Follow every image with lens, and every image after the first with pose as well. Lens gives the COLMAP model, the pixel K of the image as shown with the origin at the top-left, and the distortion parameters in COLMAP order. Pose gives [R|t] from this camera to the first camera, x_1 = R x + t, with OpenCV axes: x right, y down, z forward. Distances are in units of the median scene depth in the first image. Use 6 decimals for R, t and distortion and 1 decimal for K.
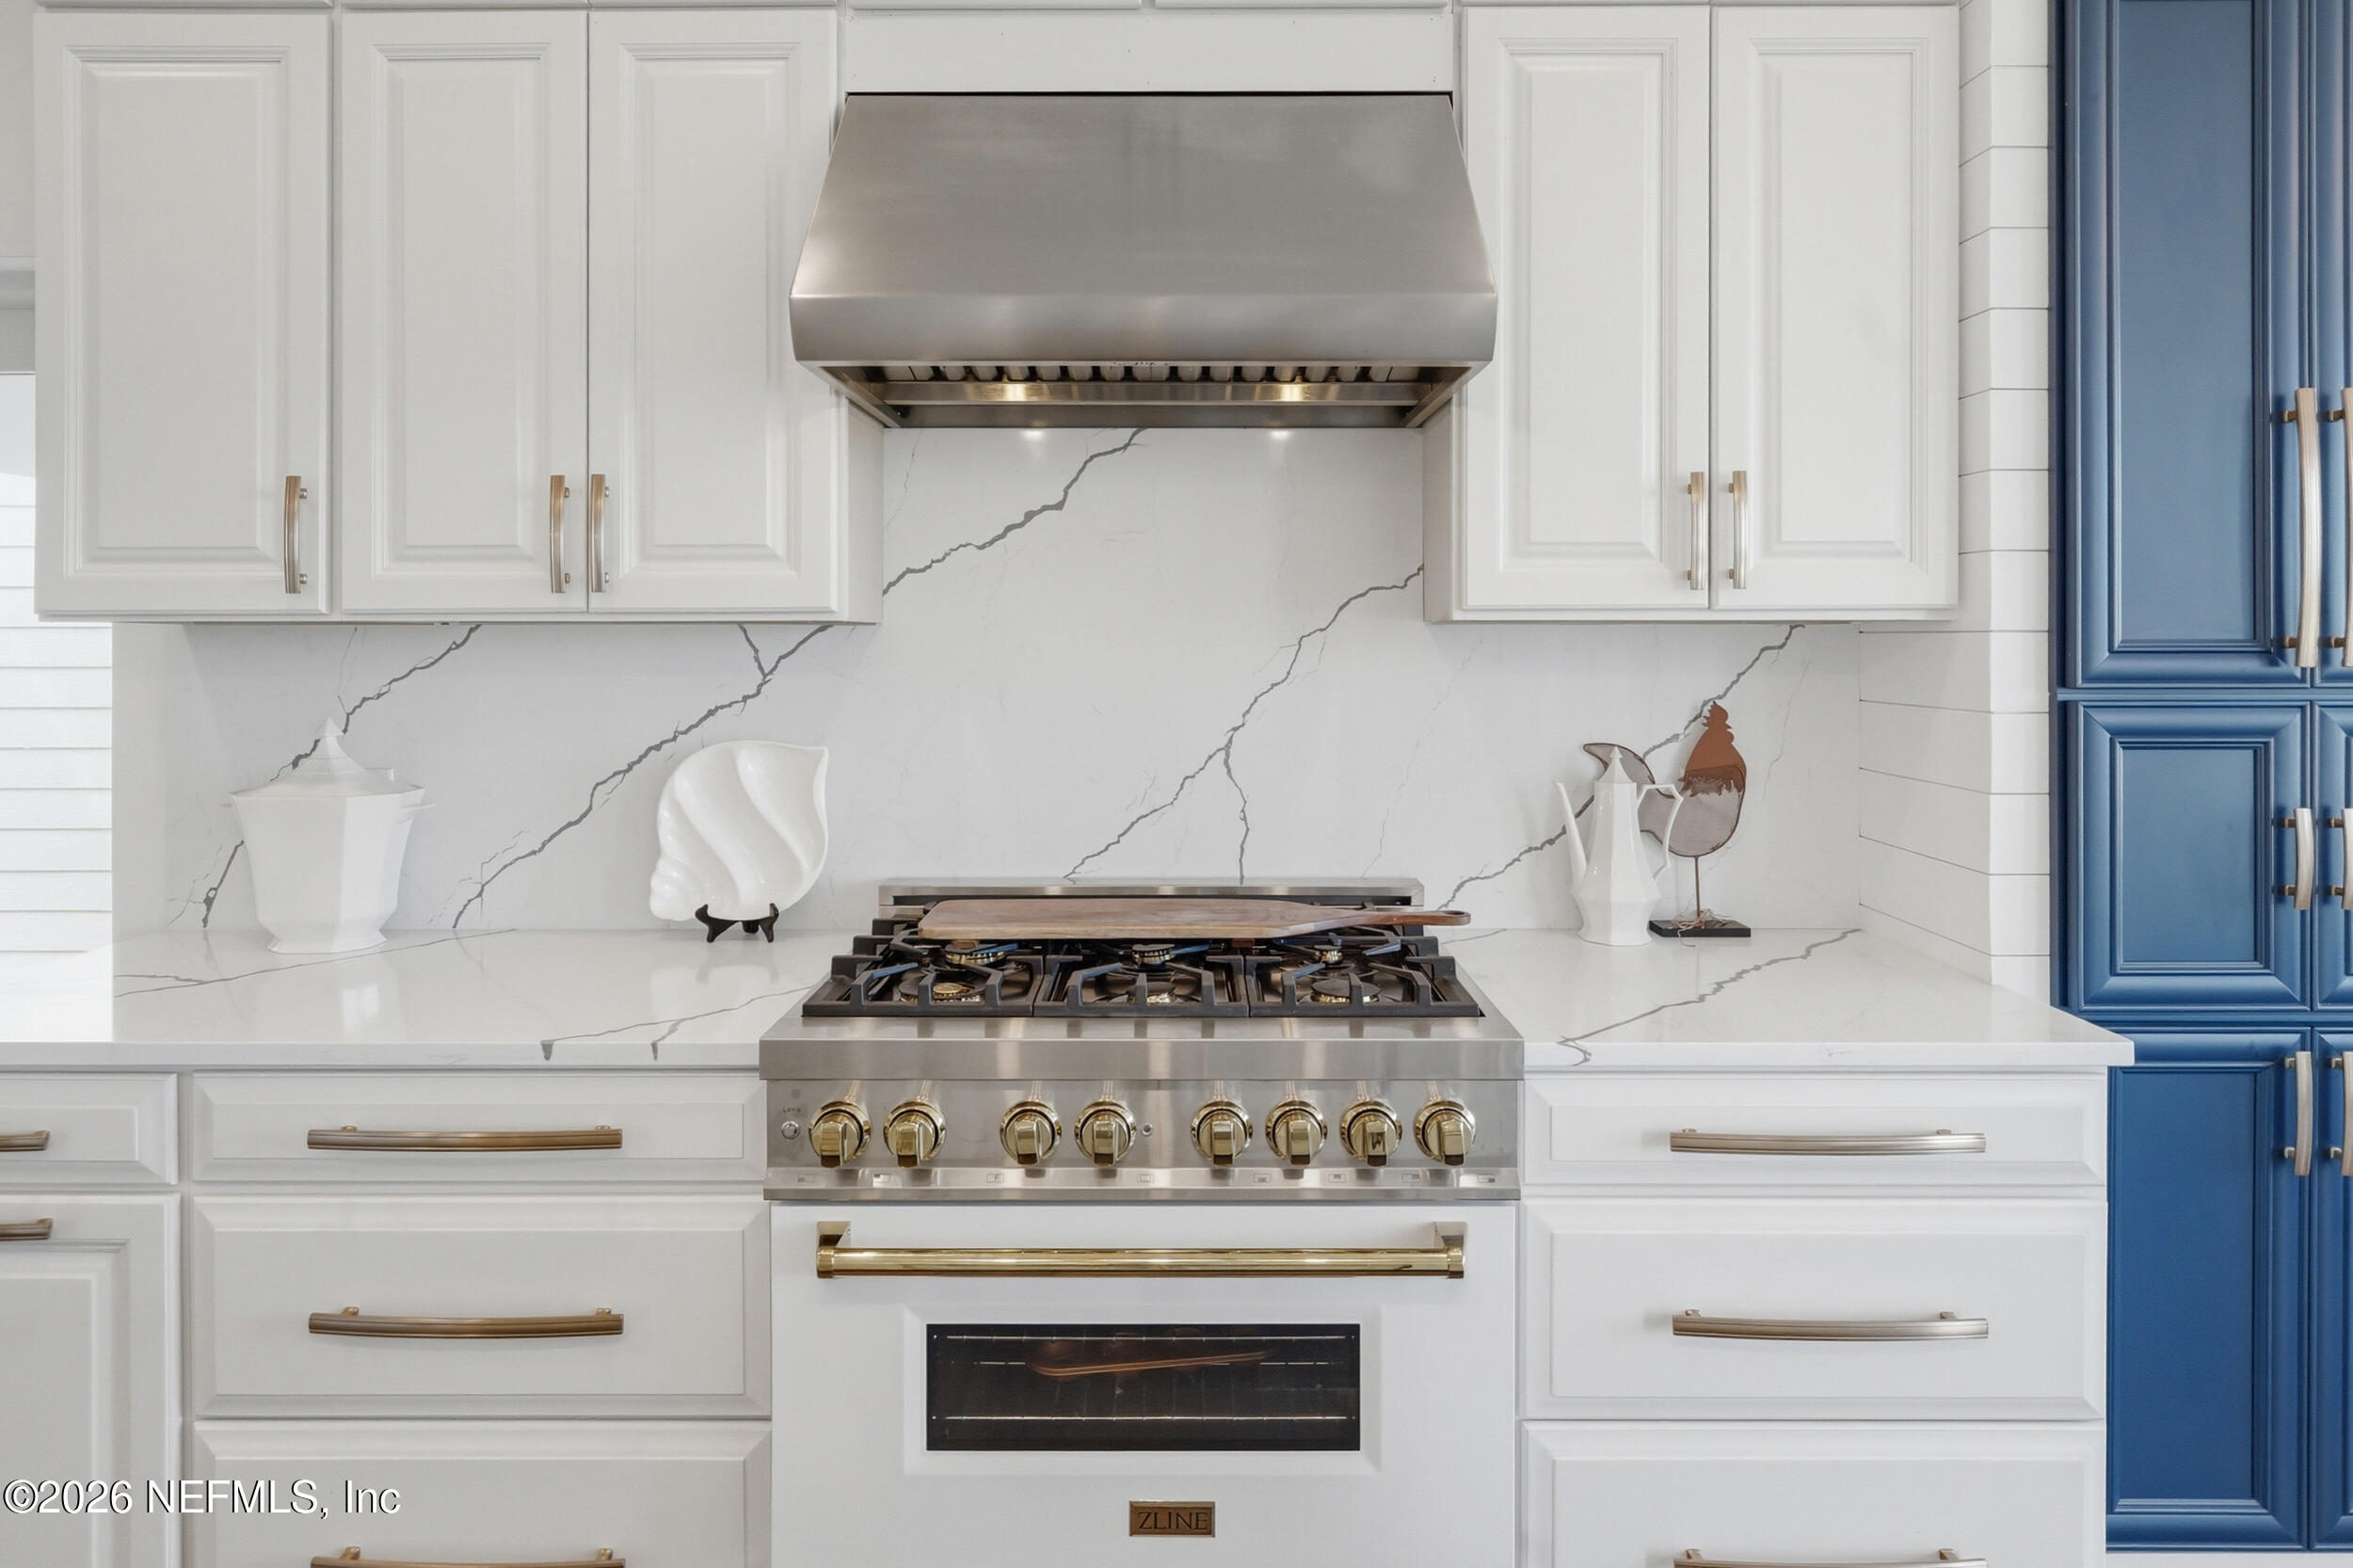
lens RADIAL K [[1272.9, 0, 1210.4], [0, 1272.9, 657.2], [0, 0, 1]] dist [0.001125, 0.000655]
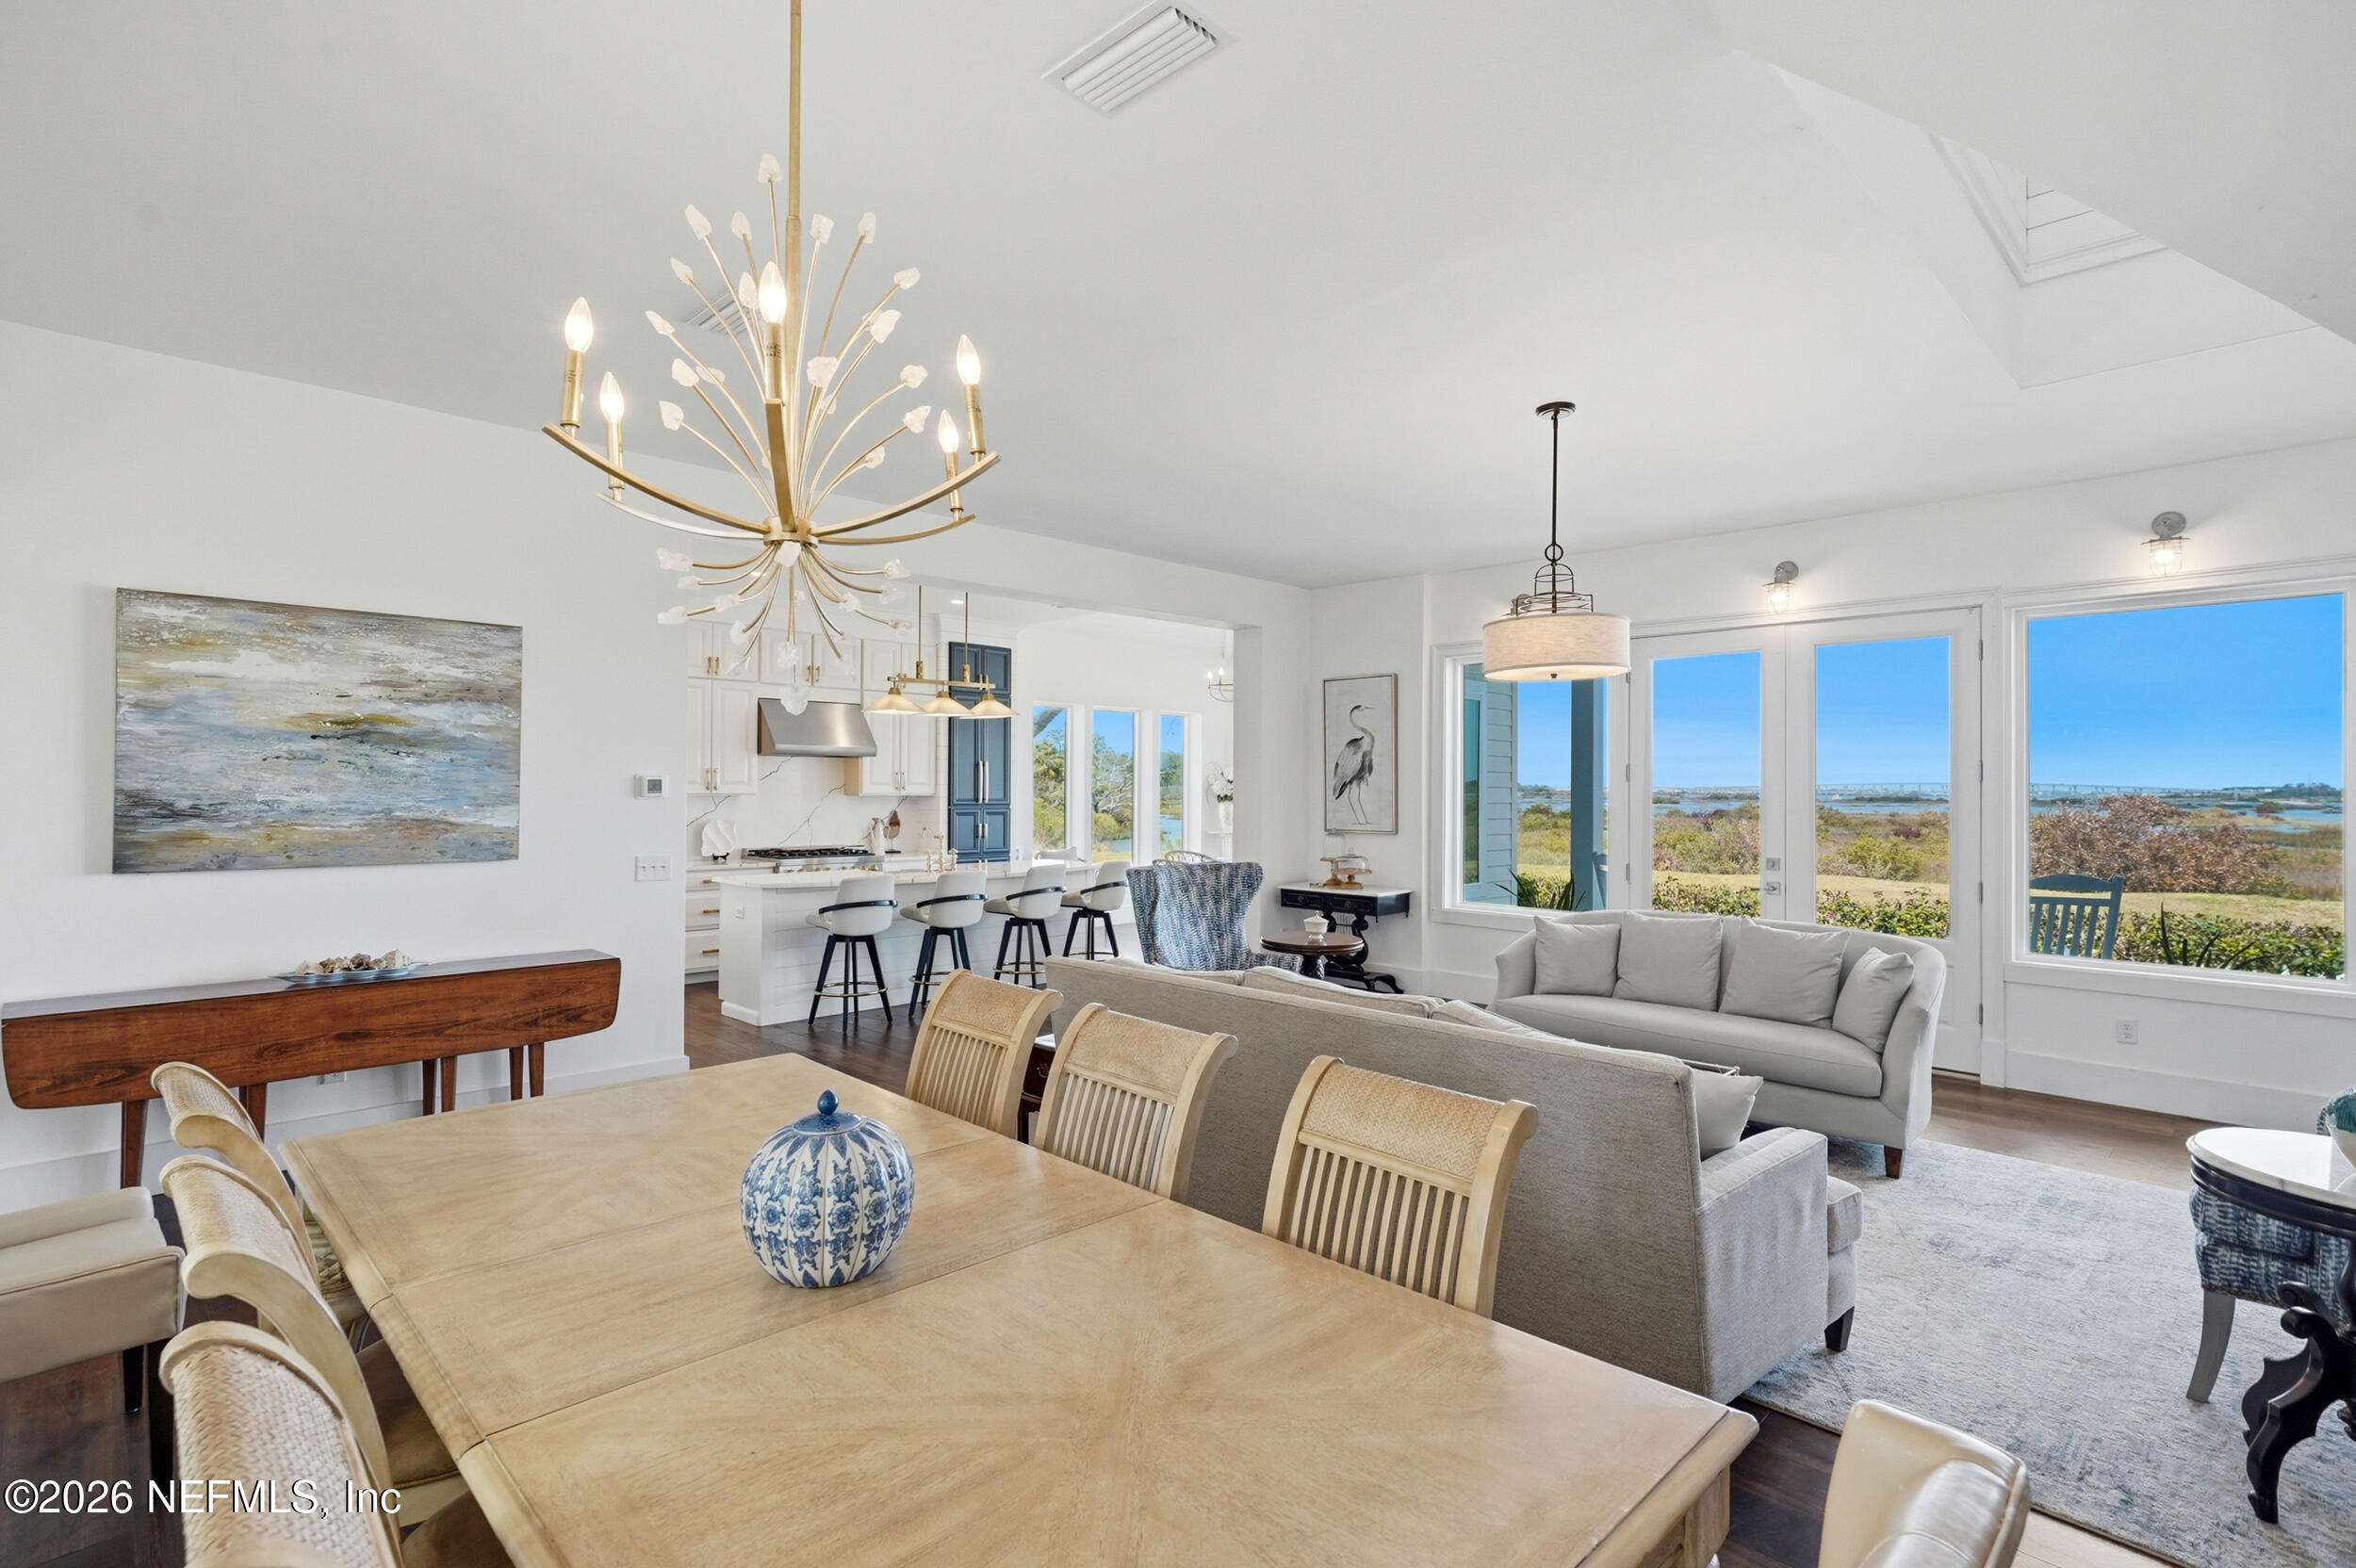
lens RADIAL K [[1130.7, 0, 1173.4], [0, 1130.7, 779.5], [0, 0, 1]] dist [0.000615, 0.000169]
pose [[0.720385, 0.009251, 0.693512, -2.370335], [-0.000269, 0.999915, -0.013059, -0.036479], [-0.693574, 0.009221, 0.720326, -3.729490]]
